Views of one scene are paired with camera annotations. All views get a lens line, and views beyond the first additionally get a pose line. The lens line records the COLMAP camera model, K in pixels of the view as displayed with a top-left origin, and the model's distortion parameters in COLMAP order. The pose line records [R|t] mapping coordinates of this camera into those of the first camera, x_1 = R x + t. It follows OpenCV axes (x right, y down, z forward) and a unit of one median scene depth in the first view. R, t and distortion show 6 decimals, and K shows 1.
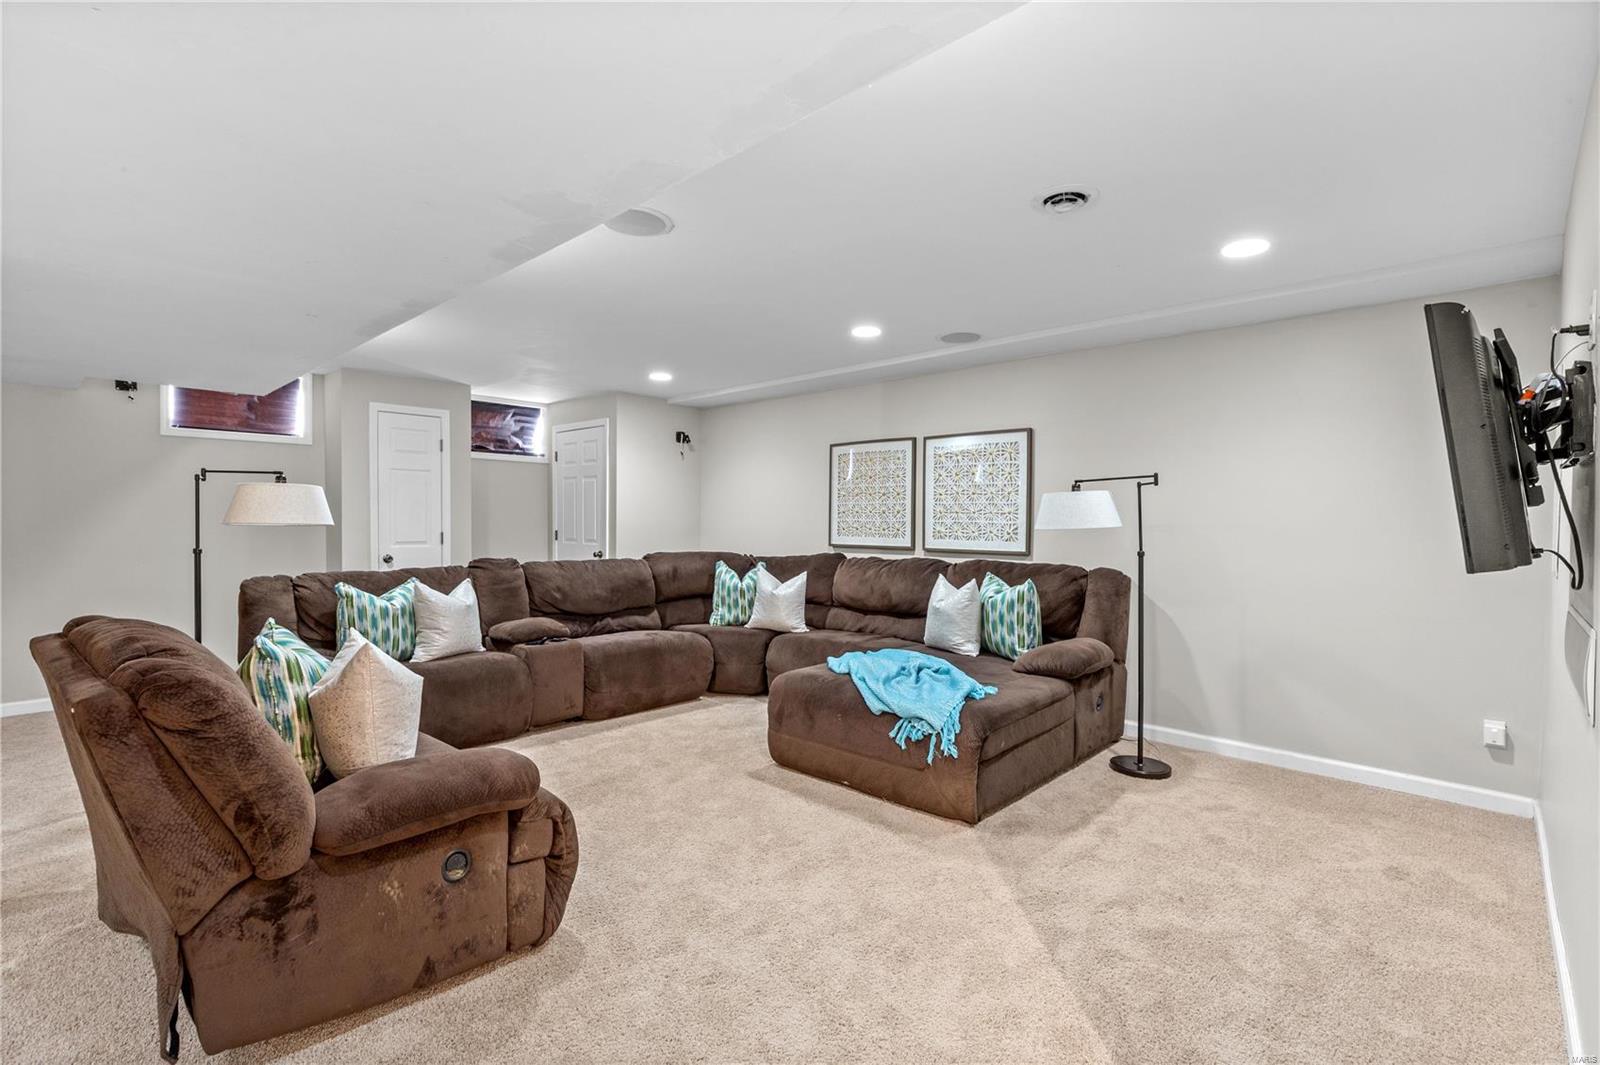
lens RADIAL K [[731.0, 0, 799.4], [0, 731.0, 526.7], [0, 0, 1]] dist [-0.001602, -0.000071]
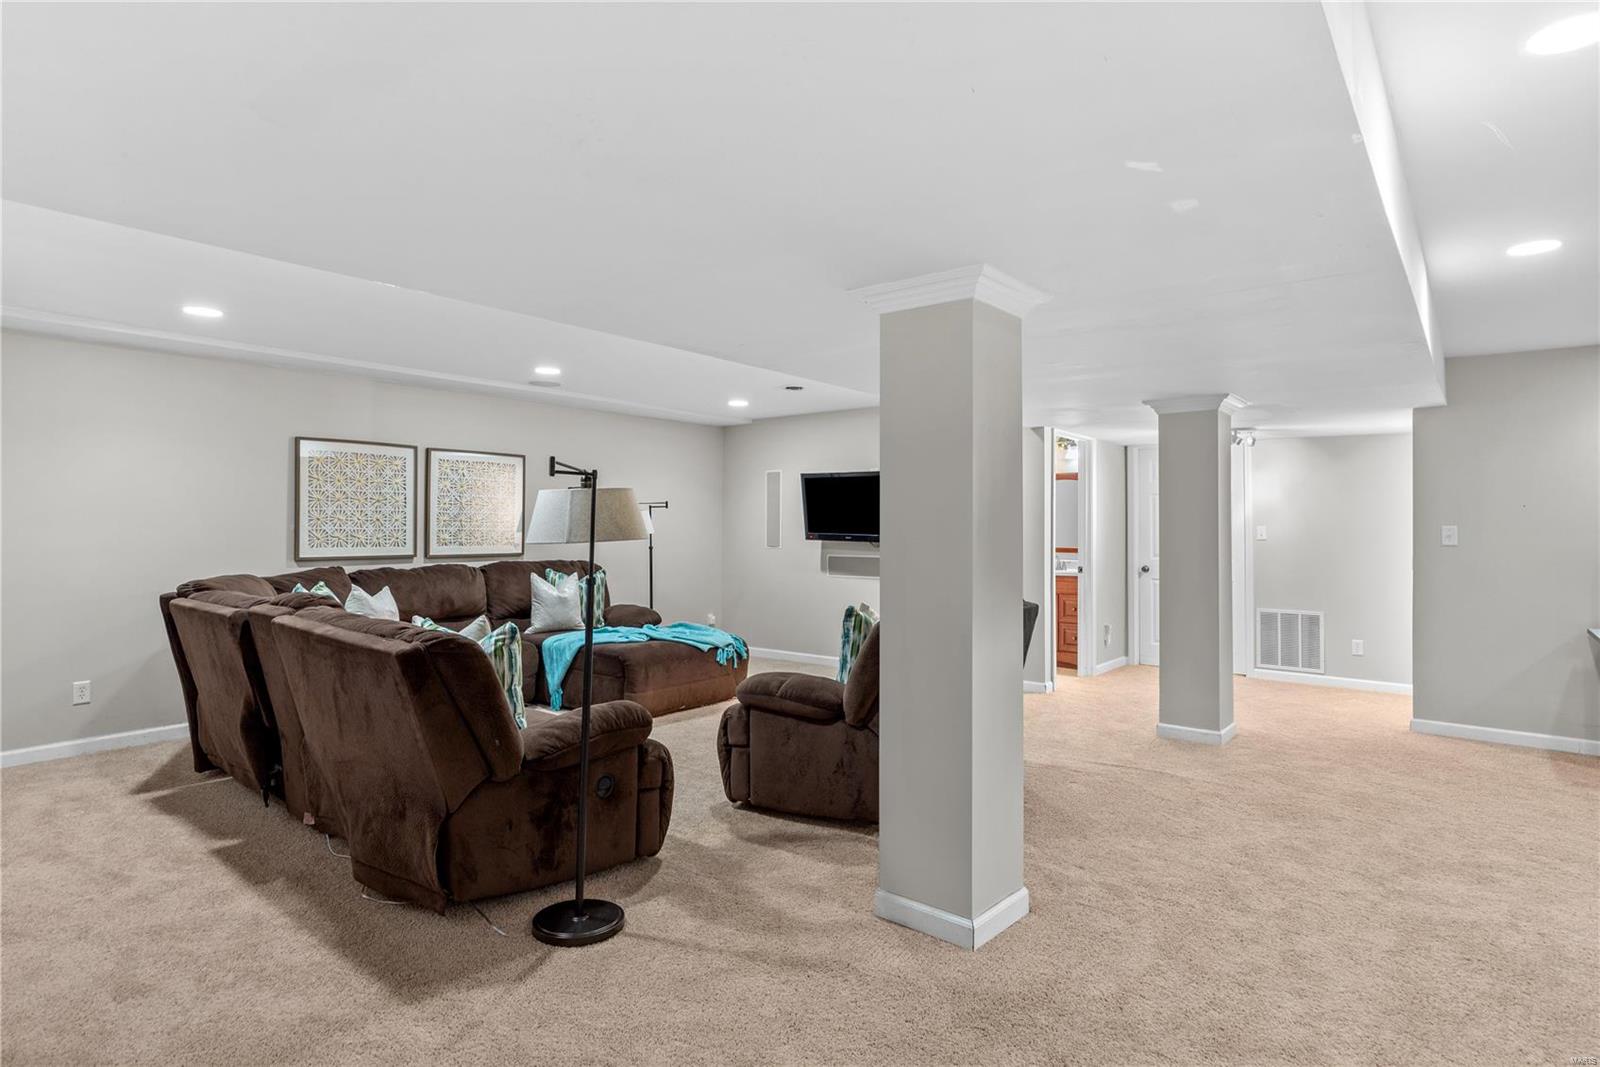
lens RADIAL K [[859.4, 0, 798.8], [0, 859.4, 527.8], [0, 0, 1]] dist [0.000275, -0.000004]
pose [[-0.079020, -0.007738, 0.996843, -1.088852], [0.006176, 0.999947, 0.008251, -0.016384], [-0.996854, 0.006808, -0.078968, 0.579630]]
